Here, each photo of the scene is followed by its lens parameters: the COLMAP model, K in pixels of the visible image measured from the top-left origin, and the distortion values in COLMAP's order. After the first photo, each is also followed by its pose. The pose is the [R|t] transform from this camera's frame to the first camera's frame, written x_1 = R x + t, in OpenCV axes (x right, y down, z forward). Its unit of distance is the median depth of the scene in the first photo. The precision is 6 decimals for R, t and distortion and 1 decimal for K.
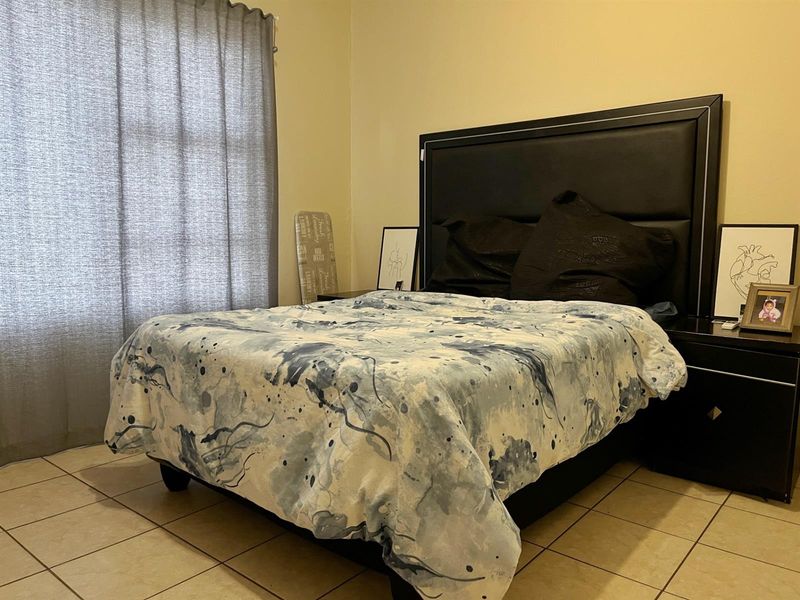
lens RADIAL K [[619.1, 0, 400.0], [0, 619.1, 300.0], [0, 0, 1]] dist [0.083321, -0.101716]
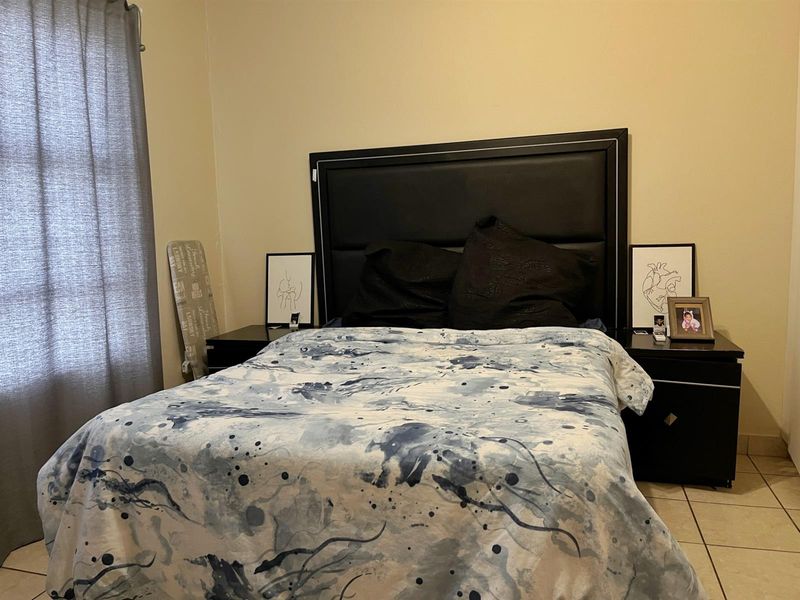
lens RADIAL K [[619.1, 0, 400.0], [0, 619.1, 300.0], [0, 0, 1]] dist [0.083321, -0.101716]
pose [[0.911434, -0.084078, 0.402764, -0.345863], [0.081912, 0.996382, 0.022634, -0.089197], [-0.403210, 0.012362, 0.915024, 0.164643]]
